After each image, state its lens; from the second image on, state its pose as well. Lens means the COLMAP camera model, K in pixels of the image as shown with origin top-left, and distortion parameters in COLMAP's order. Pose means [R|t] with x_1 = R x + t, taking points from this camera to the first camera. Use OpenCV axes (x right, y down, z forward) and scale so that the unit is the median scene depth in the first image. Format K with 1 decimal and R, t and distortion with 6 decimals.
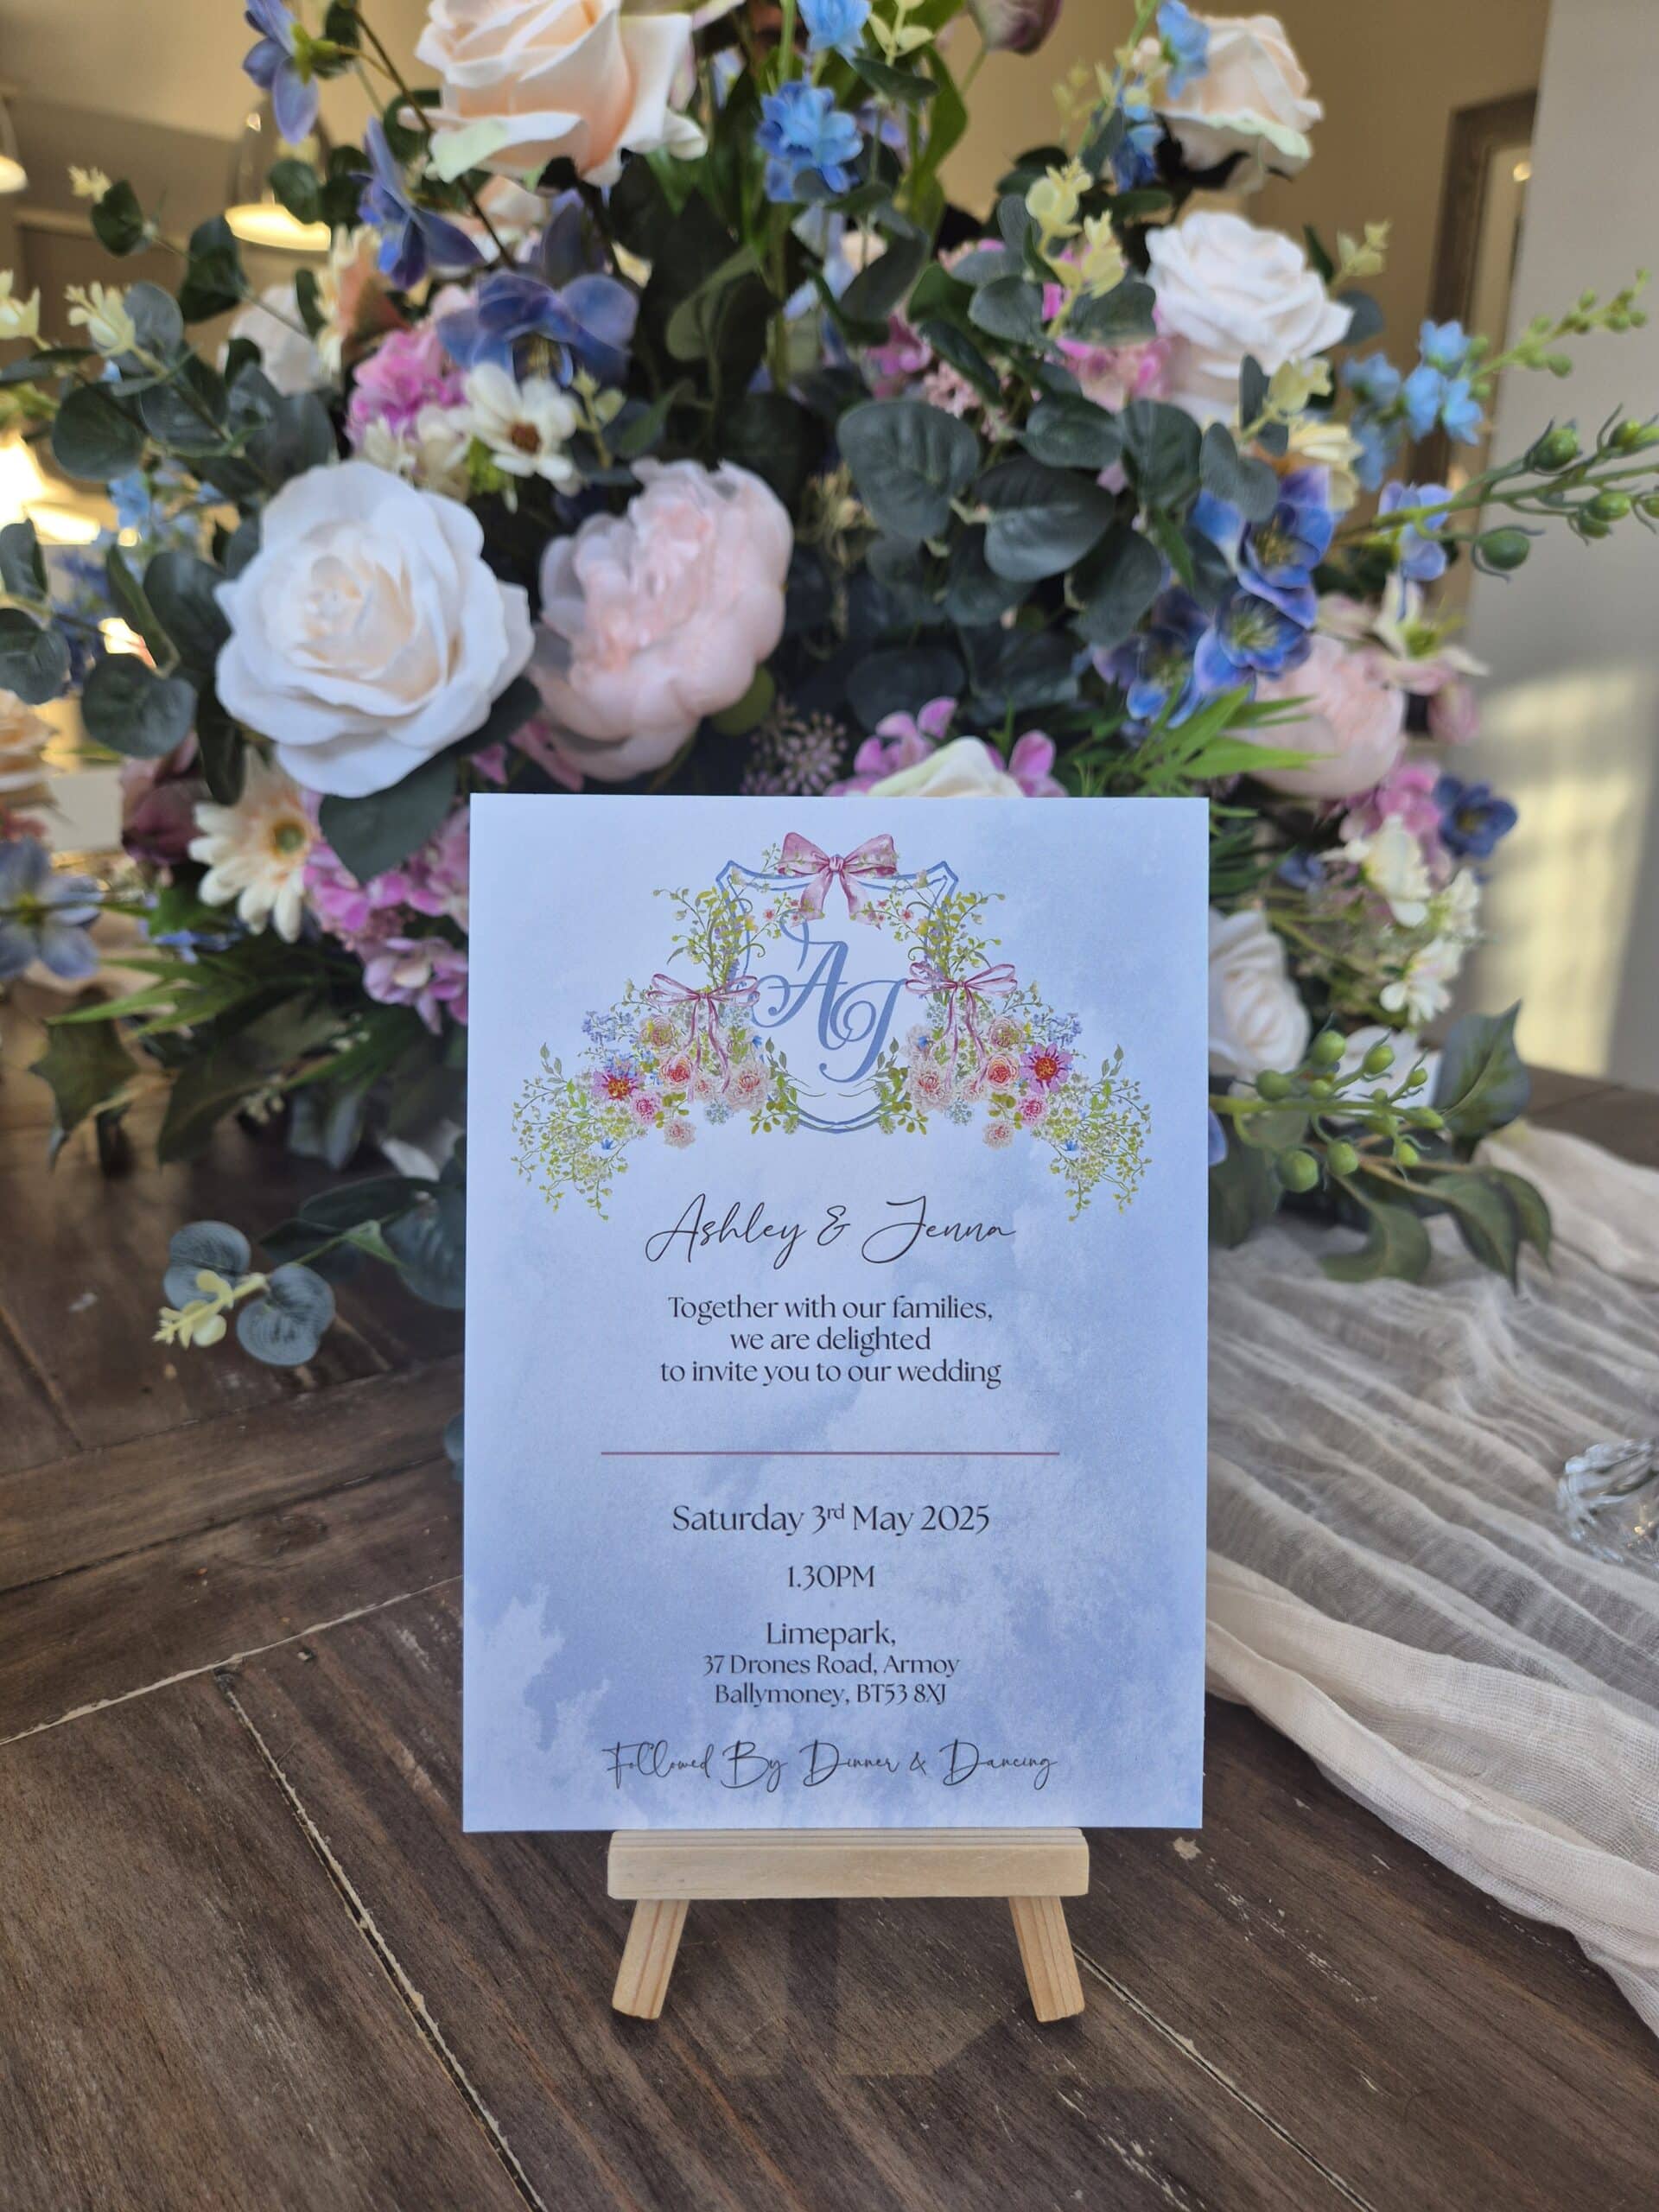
lens RADIAL K [[1480.9, 0, 829.3], [0, 1480.9, 1122.7], [0, 0, 1]] dist [0.009599, -0.022919]
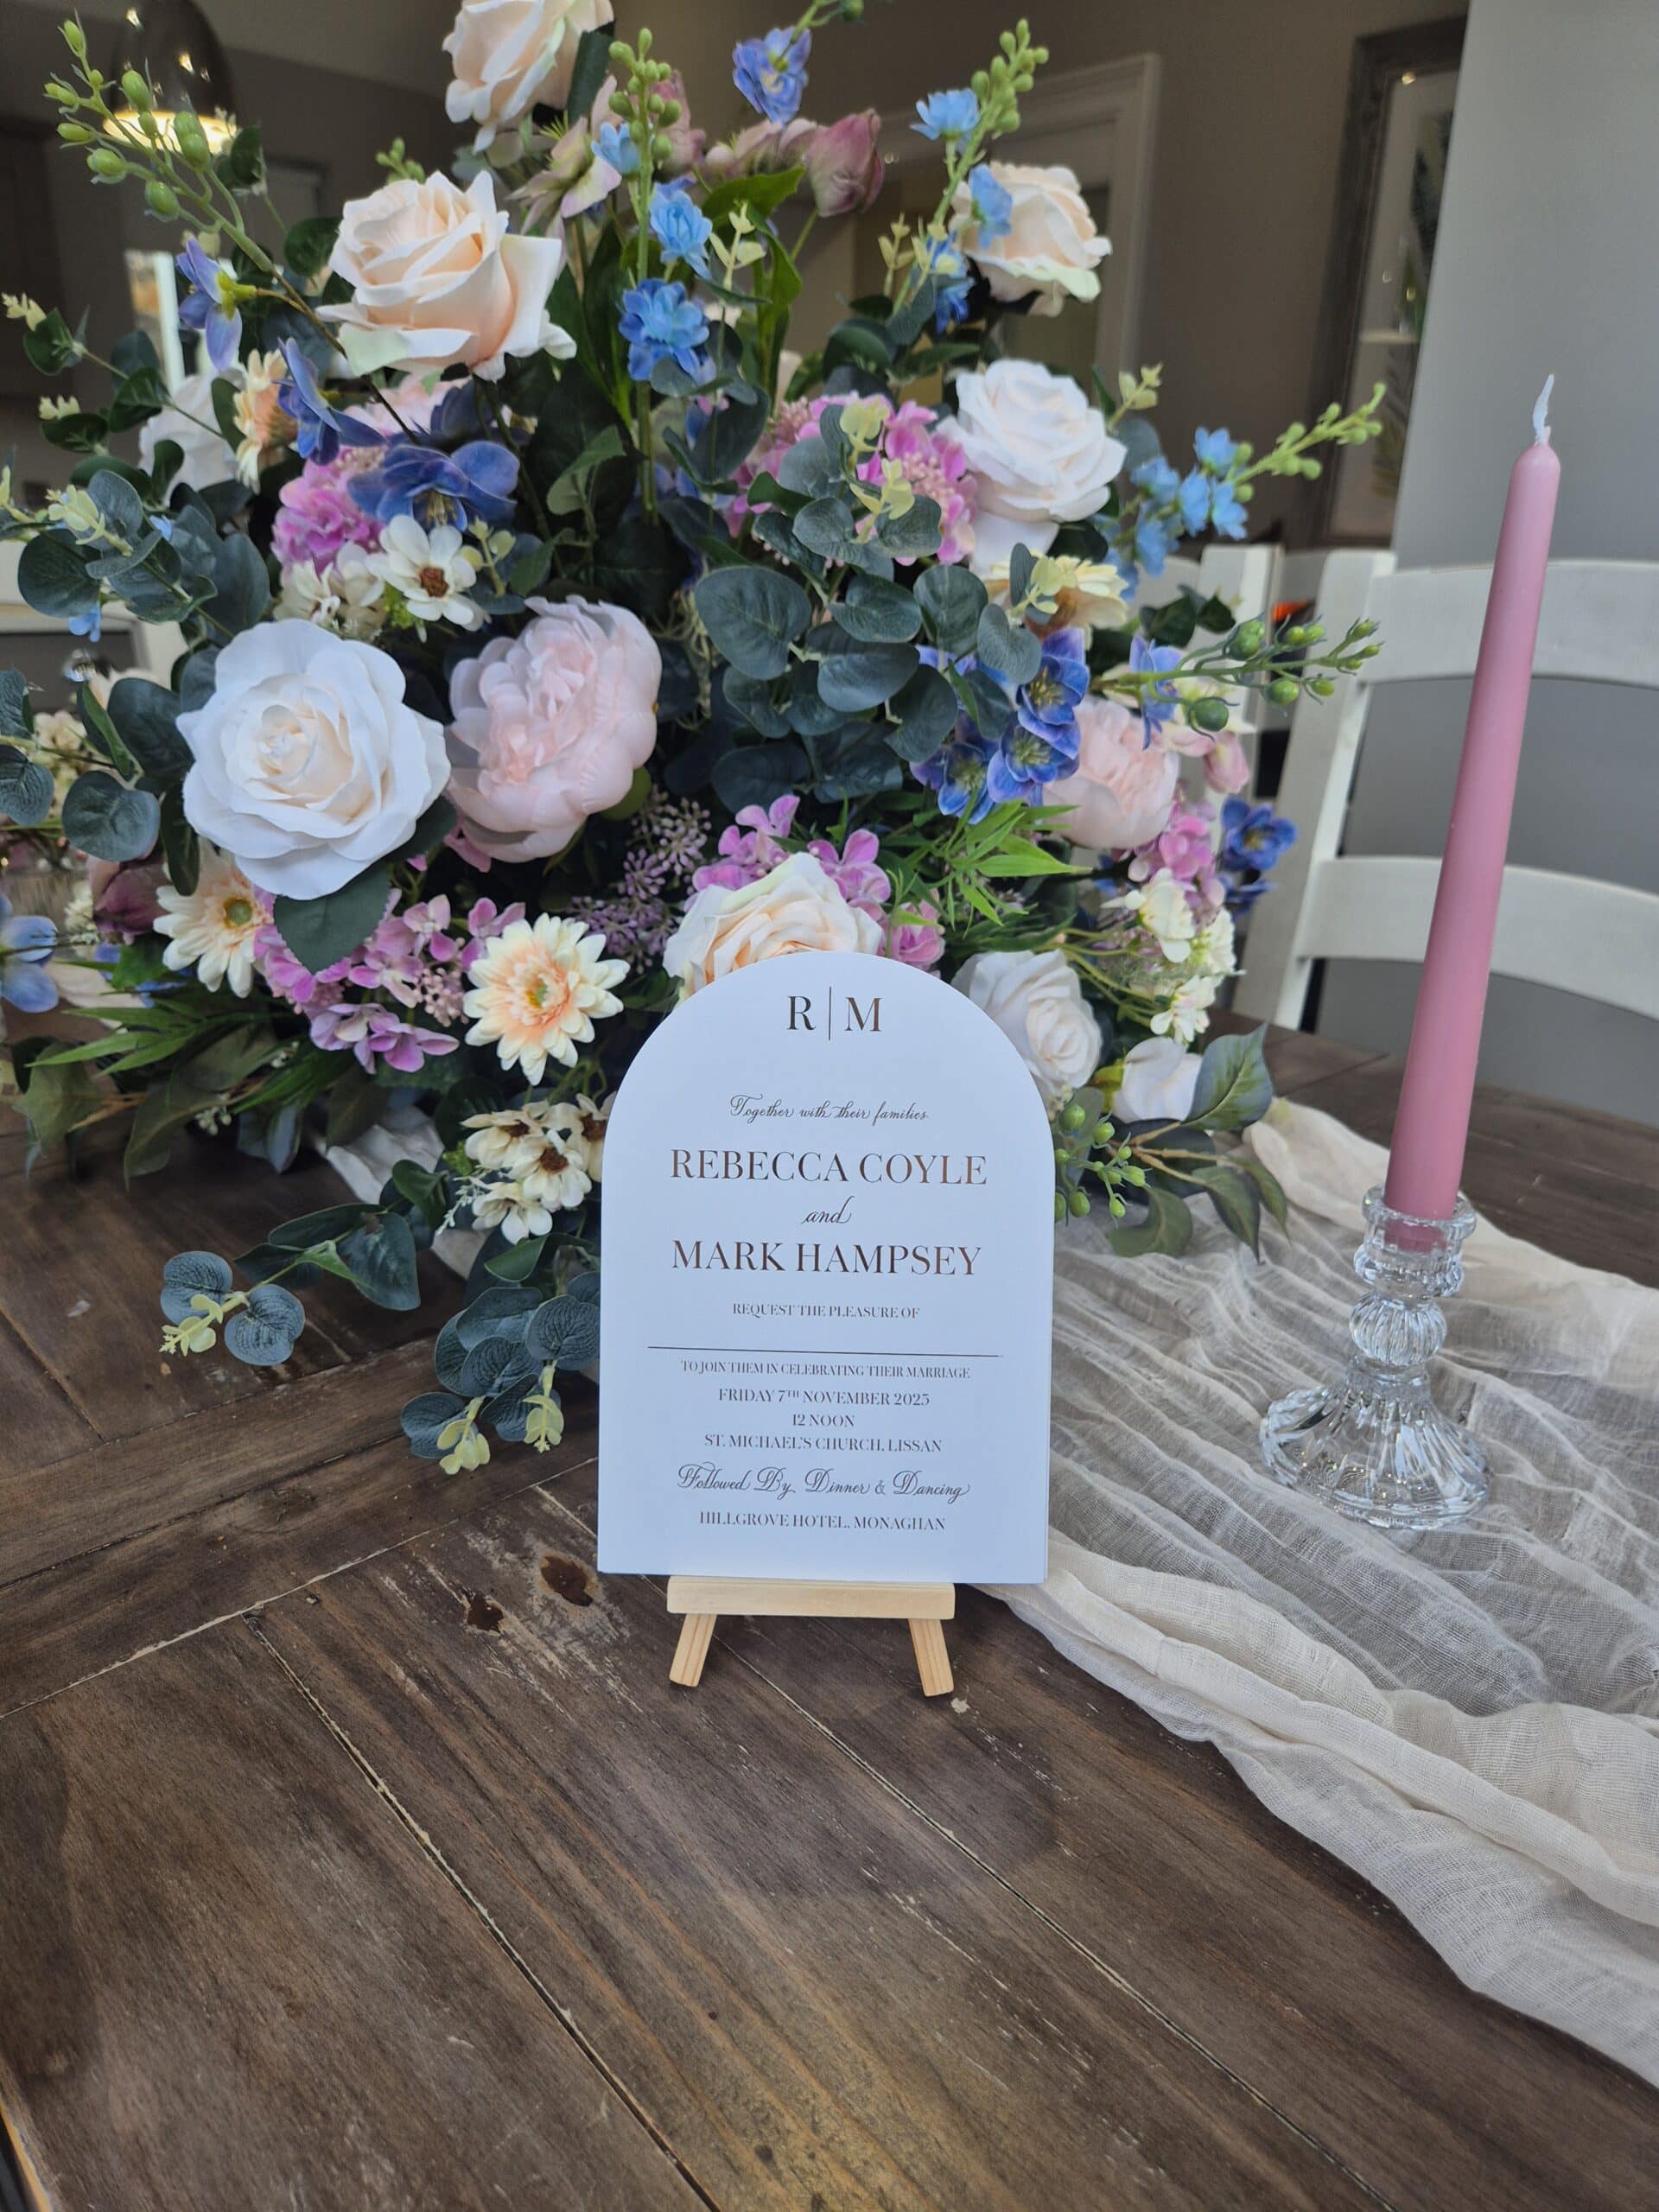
lens RADIAL K [[1464.1, 0, 829.5], [0, 1464.1, 1106.0], [0, 0, 1]] dist [0.016491, -0.023011]
pose [[0.996999, -0.024191, 0.073542, 0.019505], [0.019920, 0.998102, 0.058267, -0.131604], [-0.074812, -0.056627, 0.995589, -0.280217]]
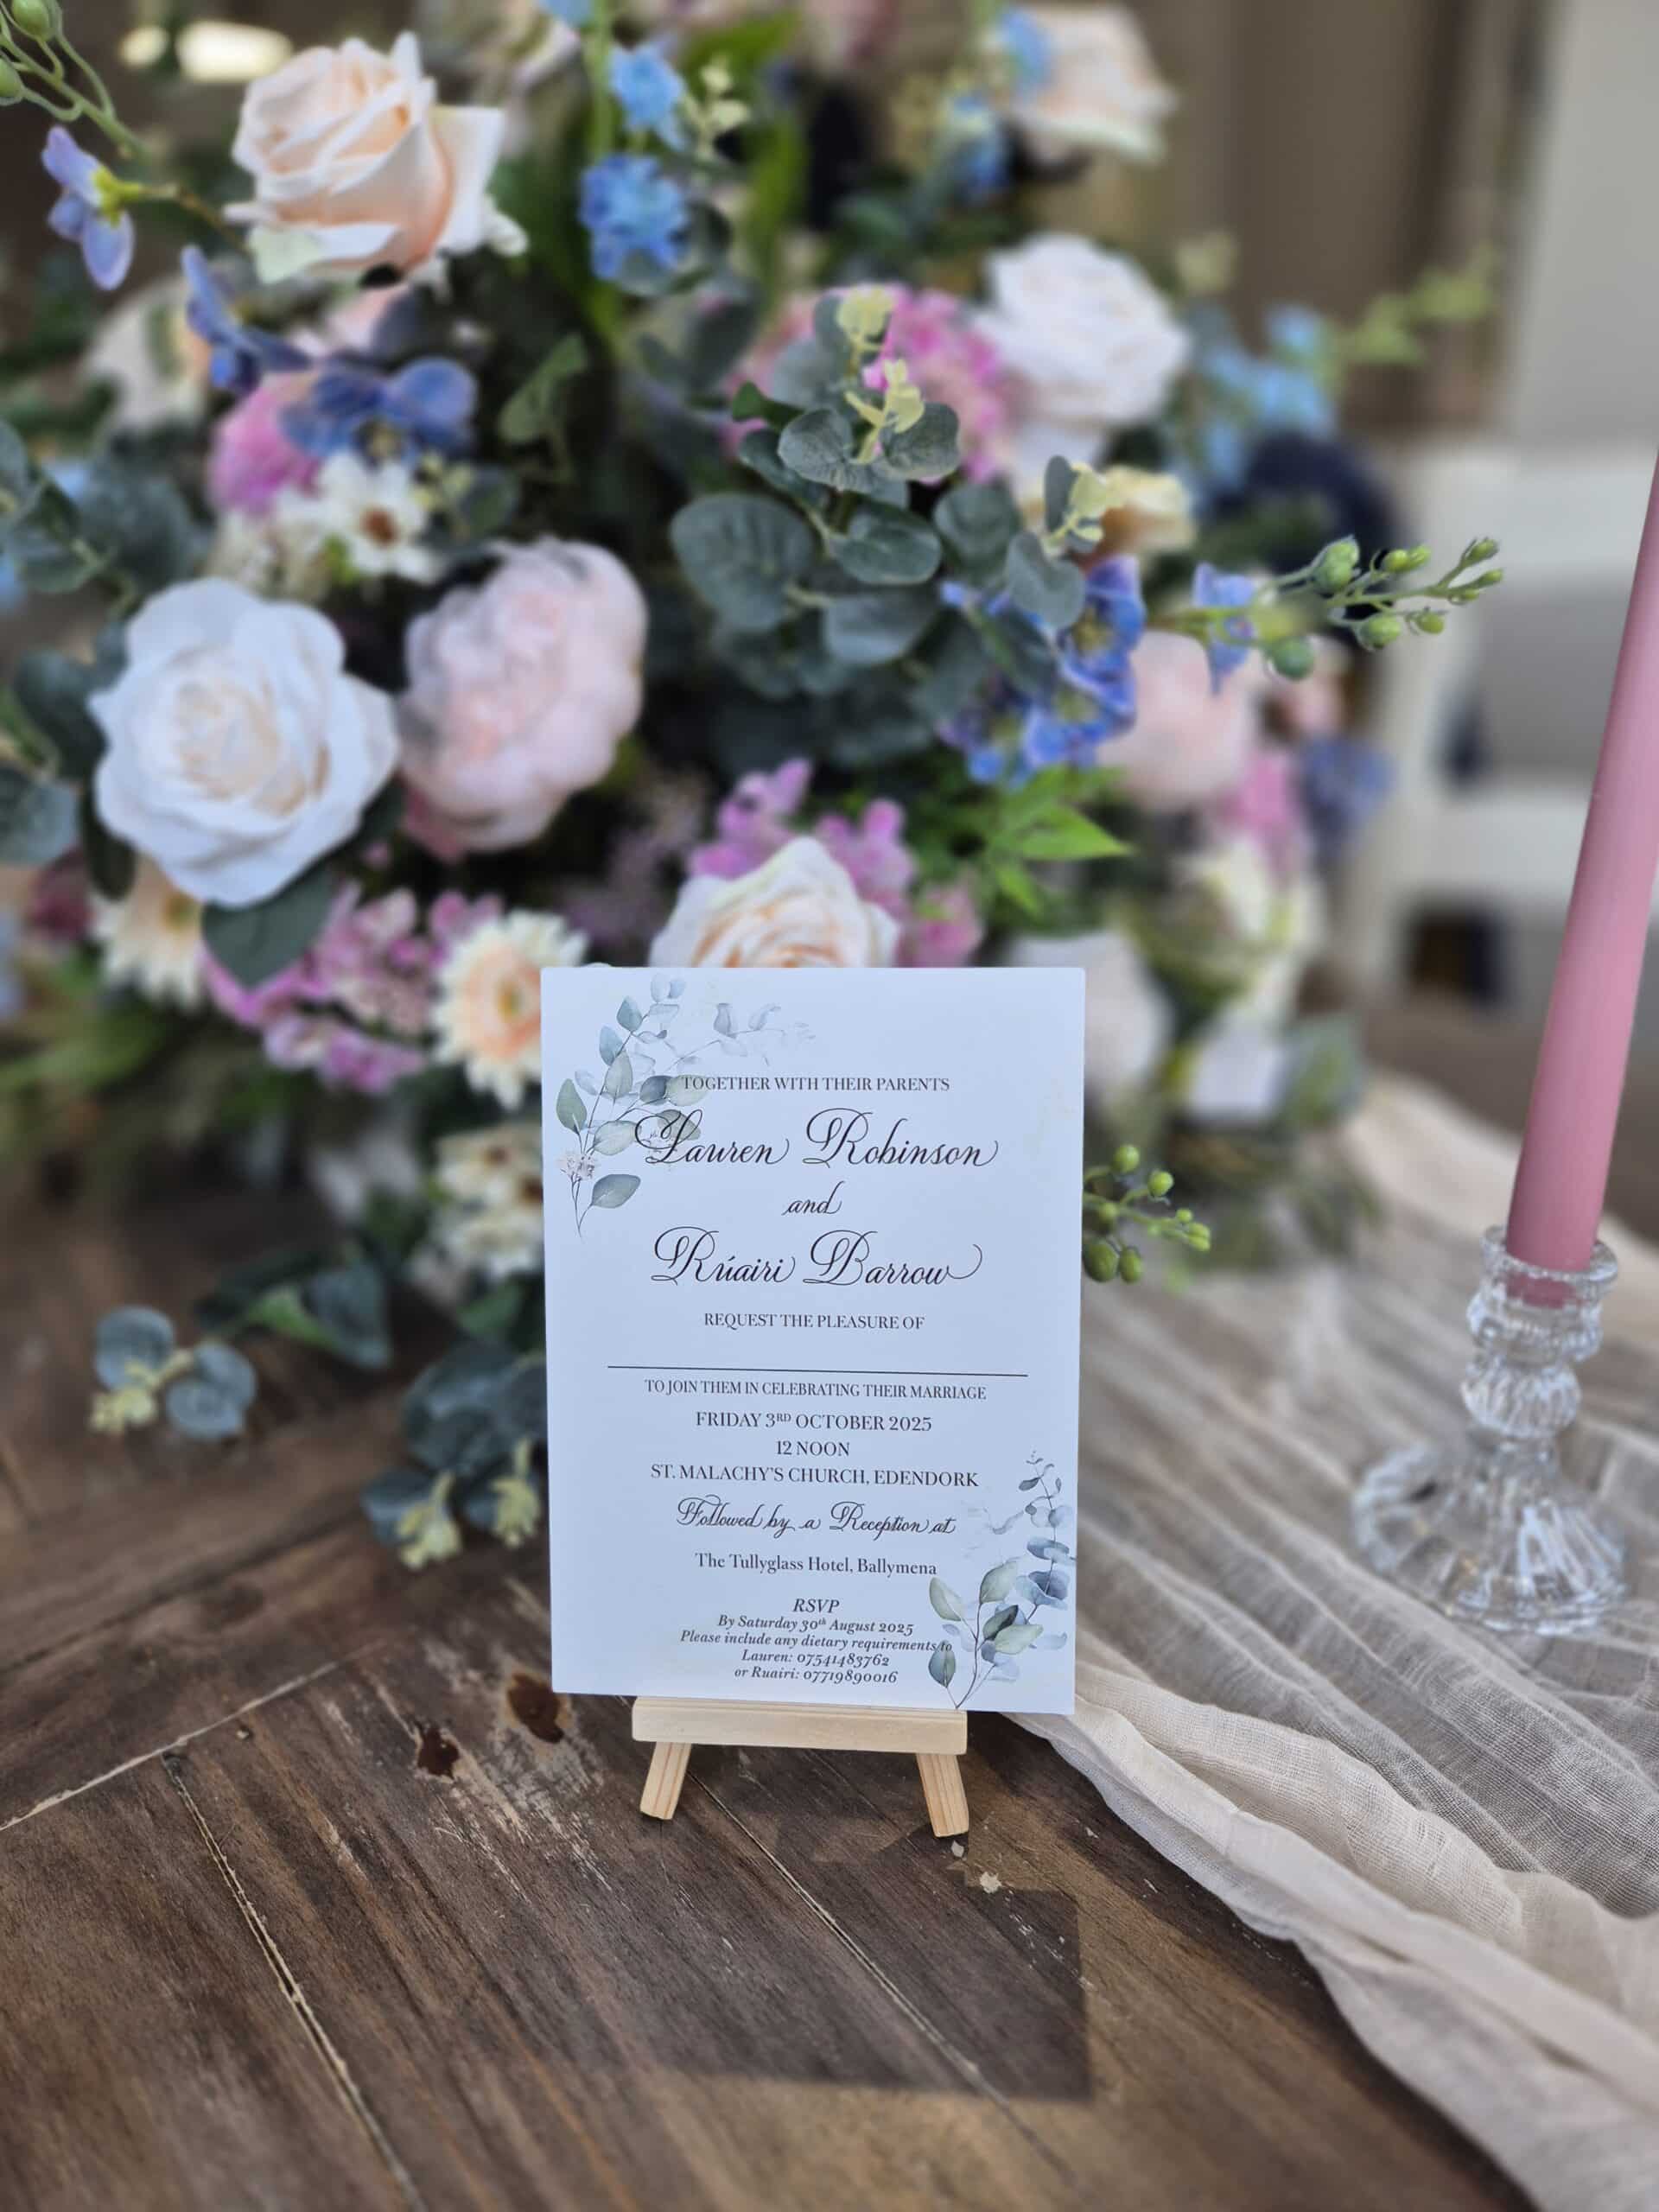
lens RADIAL K [[1464.1, 0, 829.5], [0, 1464.1, 1106.0], [0, 0, 1]] dist [0.016491, -0.023011]
pose [[0.998814, -0.044679, 0.019353, 0.089087], [0.042384, 0.993455, 0.106069, -0.199806], [-0.023965, -0.105123, 0.994170, -0.081332]]
